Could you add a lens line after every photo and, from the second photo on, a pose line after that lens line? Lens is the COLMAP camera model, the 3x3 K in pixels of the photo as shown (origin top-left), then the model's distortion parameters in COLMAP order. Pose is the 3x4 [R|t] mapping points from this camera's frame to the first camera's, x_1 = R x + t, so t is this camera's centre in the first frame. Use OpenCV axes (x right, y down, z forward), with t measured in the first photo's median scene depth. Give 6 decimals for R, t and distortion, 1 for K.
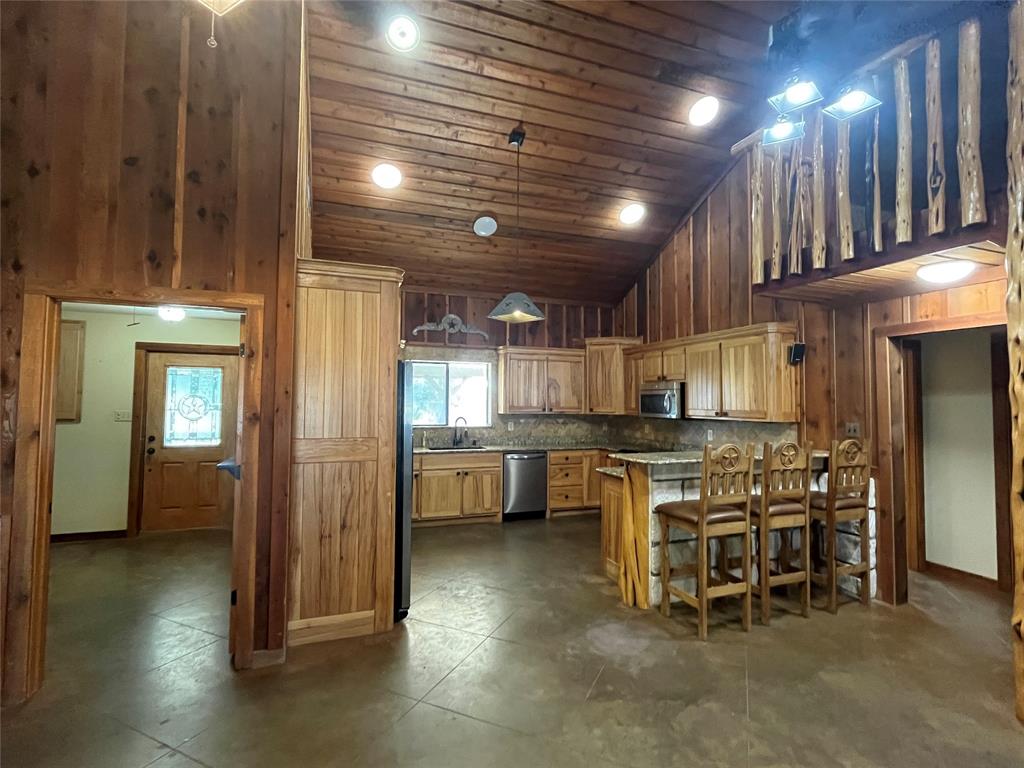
lens RADIAL K [[495.0, 0, 515.8], [0, 495.0, 379.6], [0, 0, 1]] dist [-0.003627, -0.000563]
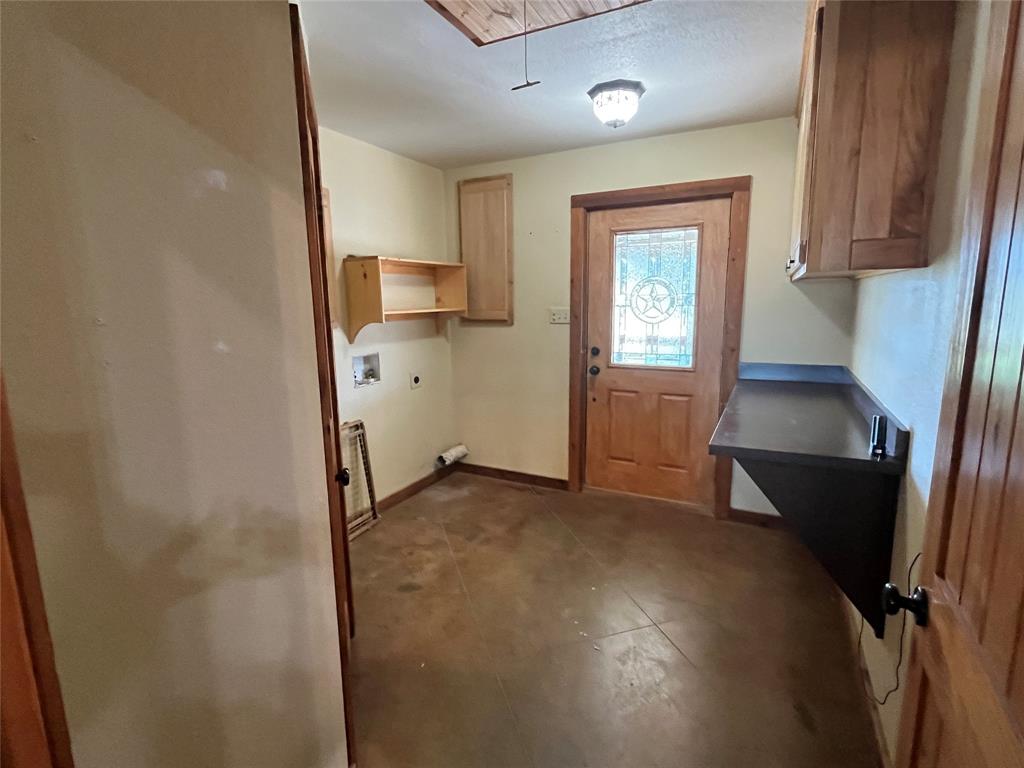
lens RADIAL K [[495.0, 0, 512.0], [0, 495.0, 382.7], [0, 0, 1]] dist [-0.003627, -0.000563]
pose [[0.679930, 0.105932, -0.725585, -0.329539], [0.051812, 0.980096, 0.191641, 0.029157], [0.731445, -0.167897, 0.660908, 0.473904]]
